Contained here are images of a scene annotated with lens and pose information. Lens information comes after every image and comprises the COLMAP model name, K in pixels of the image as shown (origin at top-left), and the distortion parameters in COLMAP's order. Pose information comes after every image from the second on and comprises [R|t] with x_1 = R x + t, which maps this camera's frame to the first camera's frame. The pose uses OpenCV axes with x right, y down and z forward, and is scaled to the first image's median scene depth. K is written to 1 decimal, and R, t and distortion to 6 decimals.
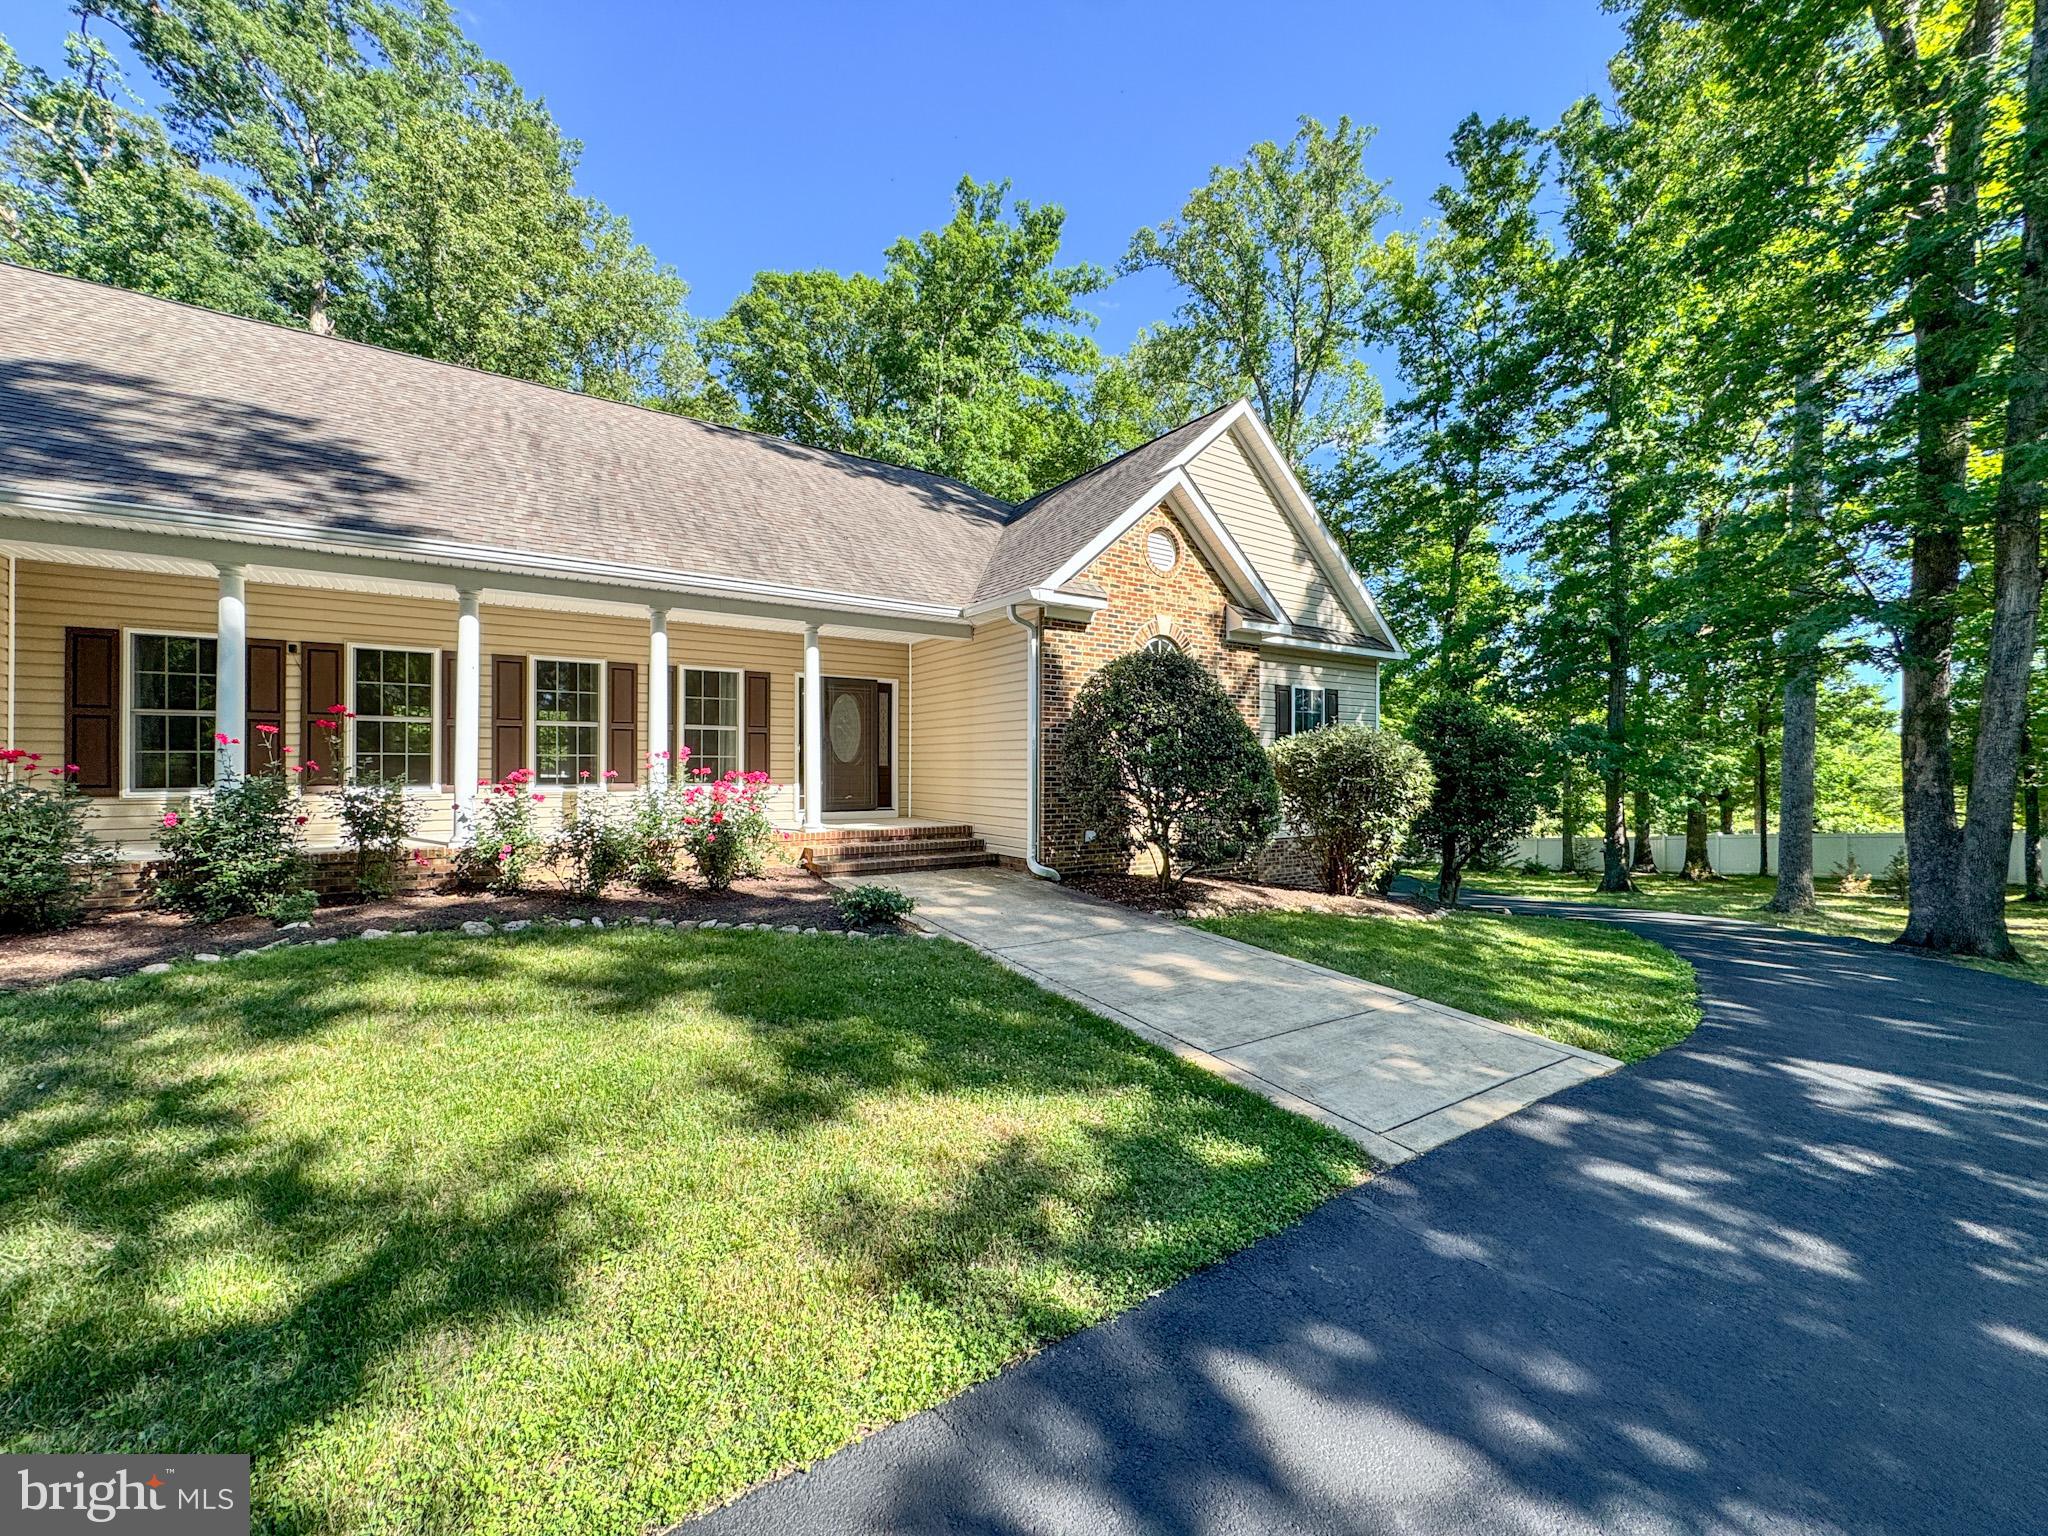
lens RADIAL K [[820.4, 0, 1024.0], [0, 820.4, 768.0], [0, 0, 1]] dist [0.008869, -0.000146]
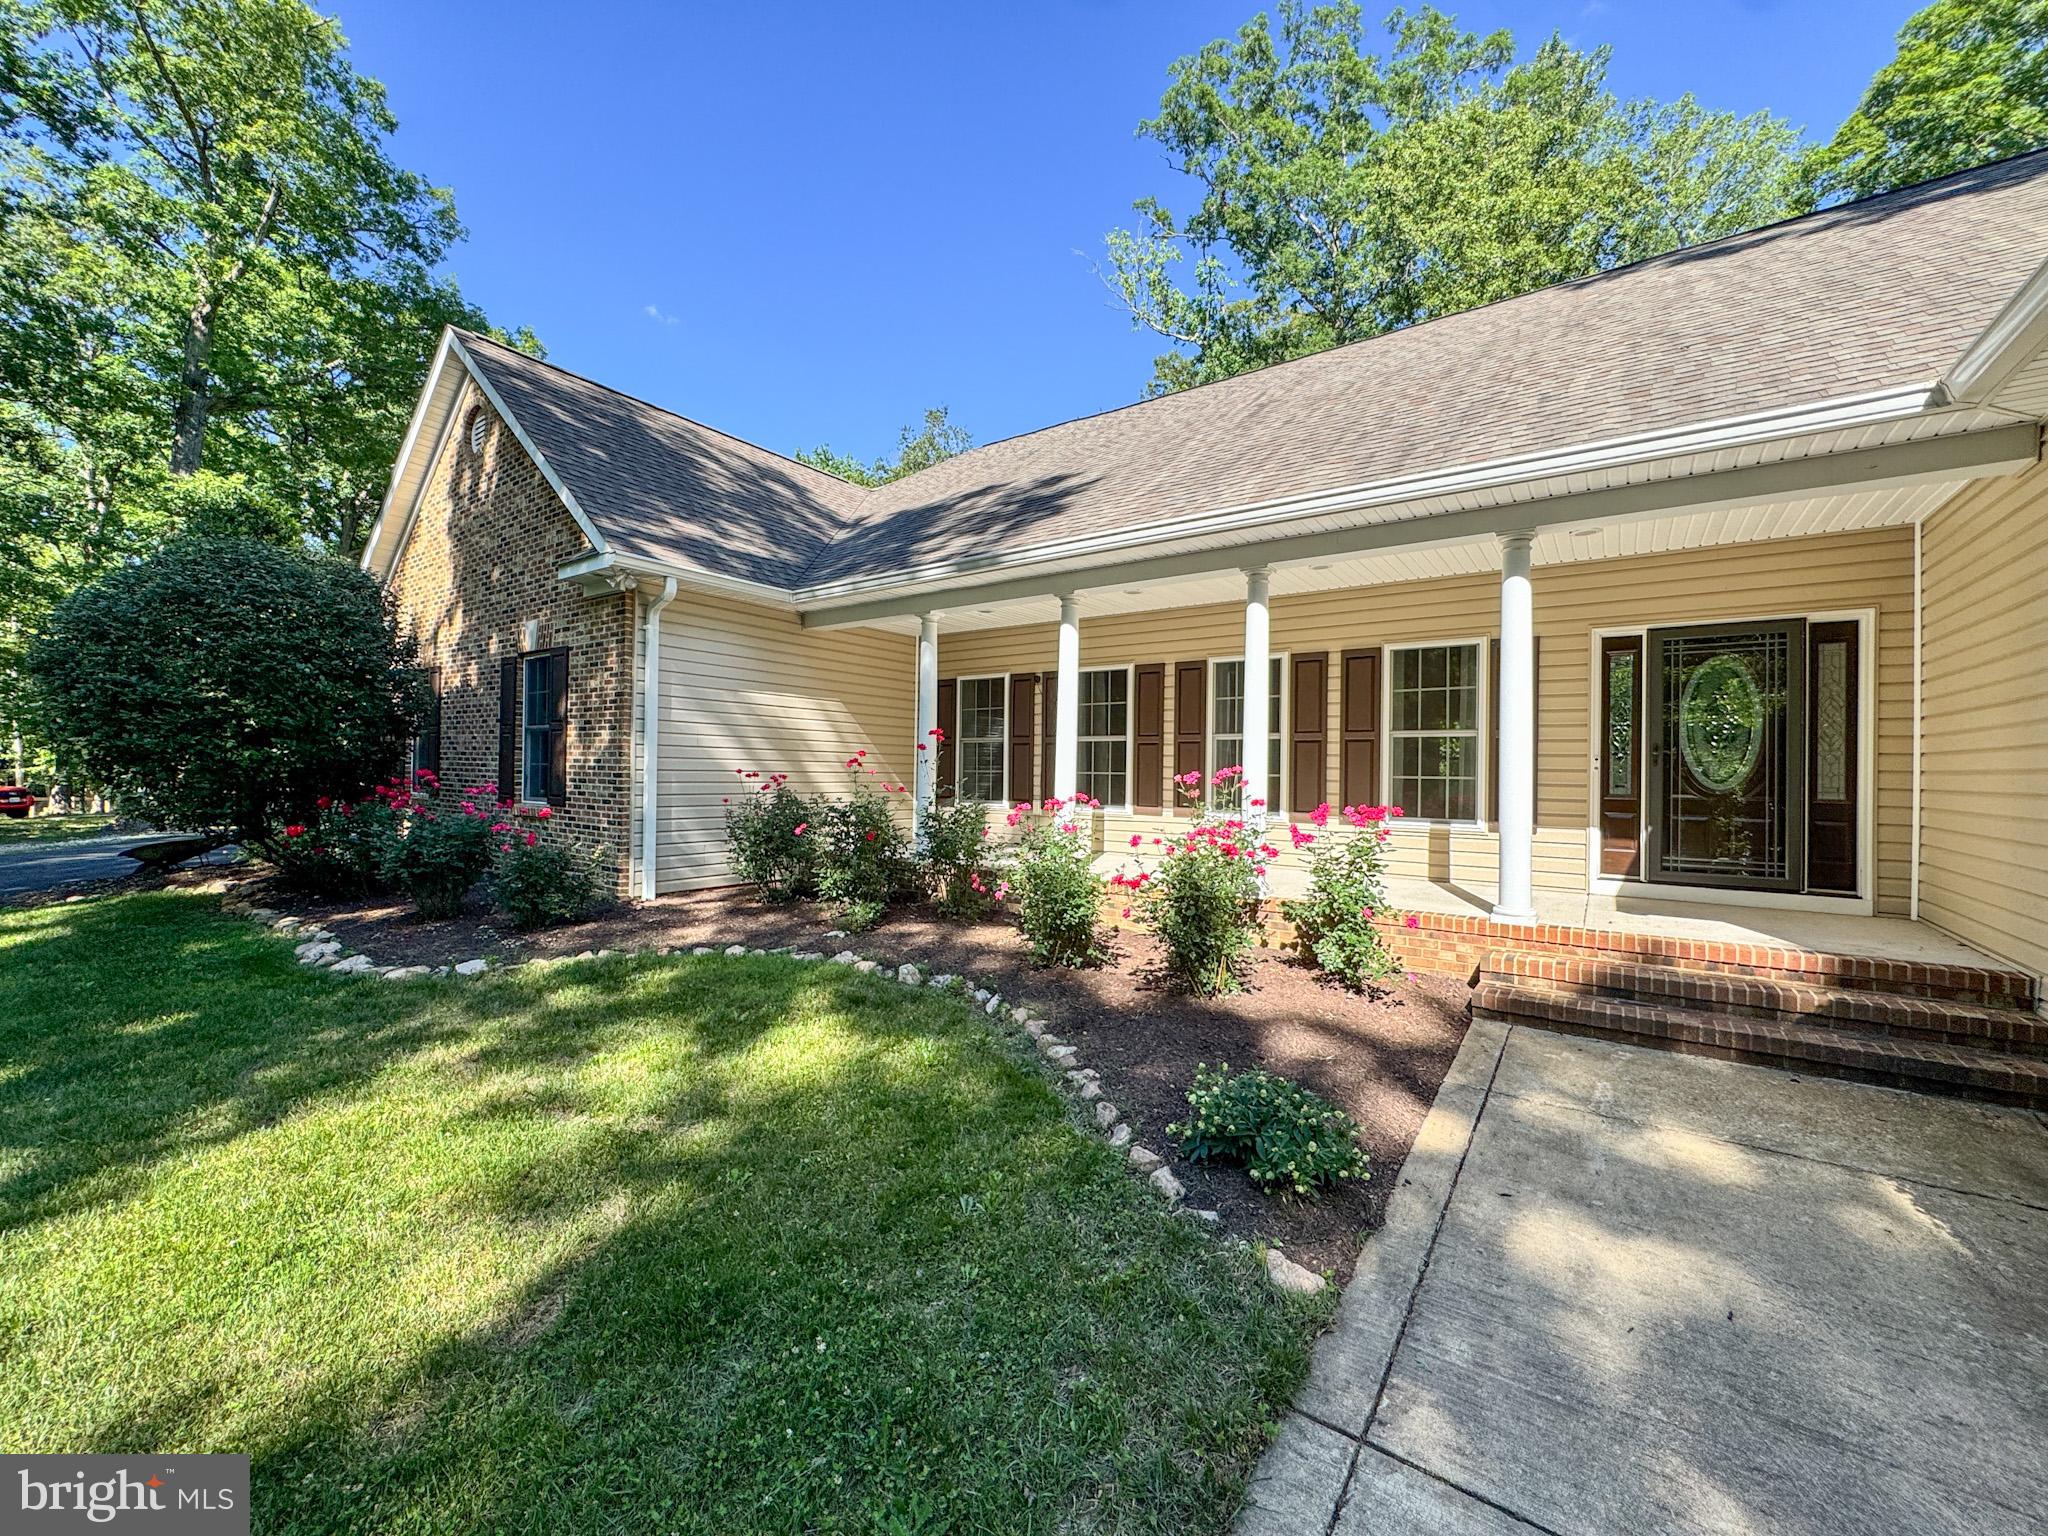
lens RADIAL K [[820.4, 0, 1024.0], [0, 820.4, 768.0], [0, 0, 1]] dist [0.008869, -0.000146]
pose [[0.357890, -0.002552, -0.933760, 0.121133], [-0.012583, 0.999892, -0.007556, -0.012970], [0.933679, 0.014453, 0.357820, 0.470878]]
